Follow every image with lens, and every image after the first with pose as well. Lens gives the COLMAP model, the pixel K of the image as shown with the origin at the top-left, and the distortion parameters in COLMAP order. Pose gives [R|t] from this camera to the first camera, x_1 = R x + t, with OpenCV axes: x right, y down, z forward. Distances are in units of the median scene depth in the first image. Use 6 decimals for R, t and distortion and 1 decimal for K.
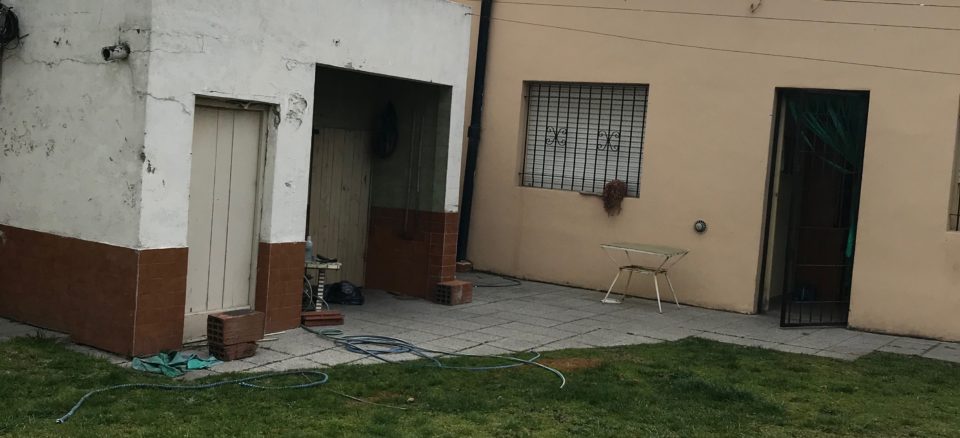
lens RADIAL K [[1015.3, 0, 480.0], [0, 1015.3, 219.0], [0, 0, 1]] dist [0.119348, -0.407357]
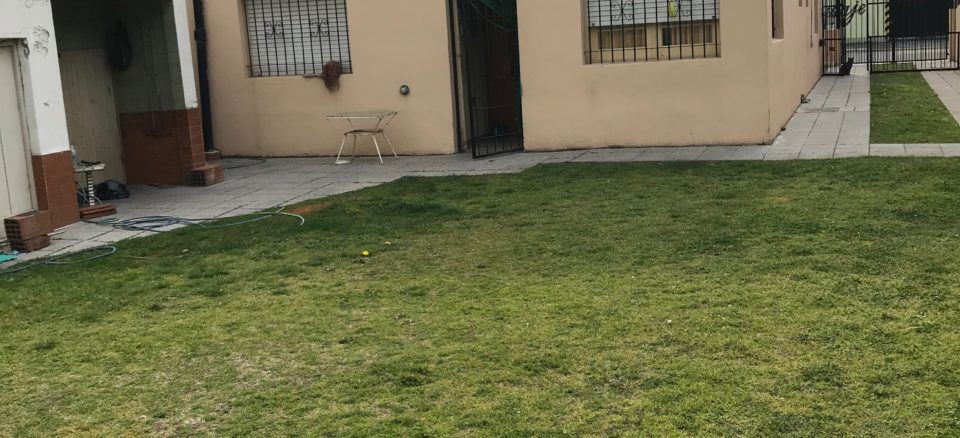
lens RADIAL K [[1015.3, 0, 480.0], [0, 1015.3, 219.0], [0, 0, 1]] dist [0.119348, -0.407357]
pose [[0.959925, -0.174446, 0.219348, 0.010706], [0.147611, 0.980007, 0.133409, 0.011925], [-0.238235, -0.095685, 0.966483, -0.265127]]
